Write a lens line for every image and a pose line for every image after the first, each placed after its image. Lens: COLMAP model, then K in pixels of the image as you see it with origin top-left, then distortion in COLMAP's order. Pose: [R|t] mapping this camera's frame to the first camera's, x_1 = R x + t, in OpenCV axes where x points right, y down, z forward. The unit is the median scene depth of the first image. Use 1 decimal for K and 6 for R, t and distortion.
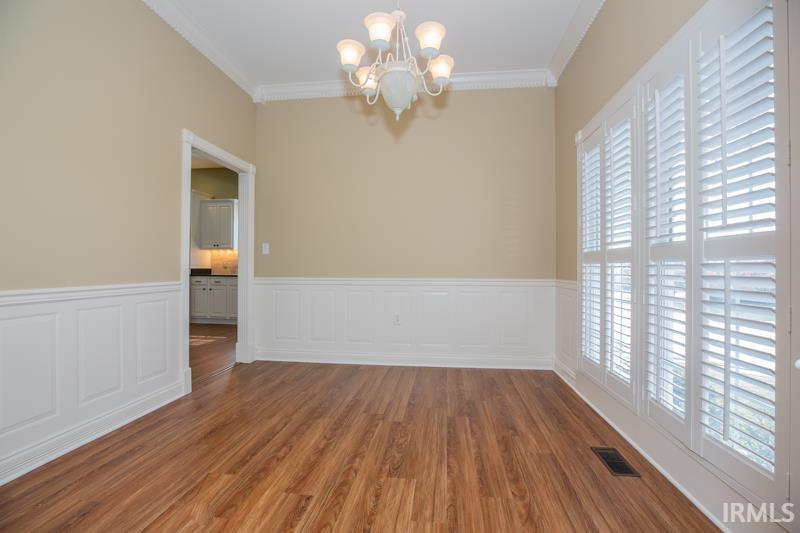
lens RADIAL K [[369.5, 0, 401.4], [0, 369.5, 266.8], [0, 0, 1]] dist [-0.022094, 0.000401]
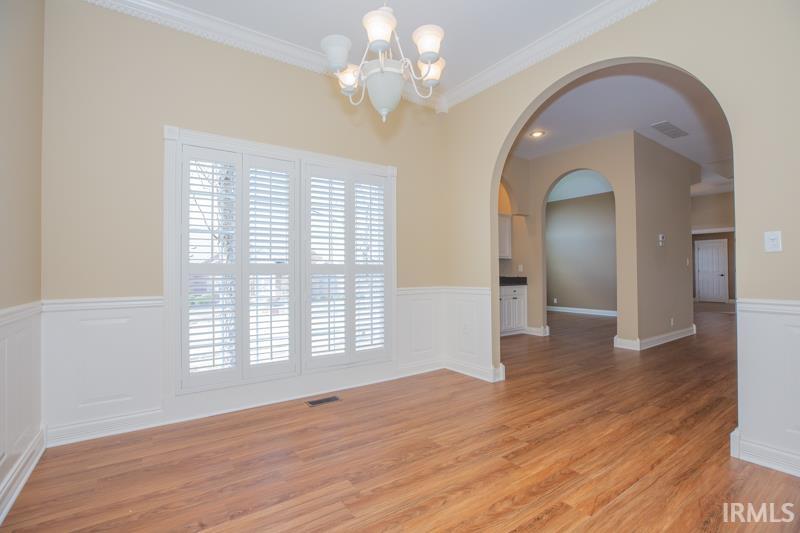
lens RADIAL K [[369.5, 0, 401.7], [0, 369.5, 274.0], [0, 0, 1]] dist [-0.022094, 0.000401]
pose [[-0.671459, 0.000069, 0.741042, -0.822163], [0.000898, 0.999999, 0.000720, -0.017910], [-0.741041, 0.001149, -0.671458, 1.816182]]
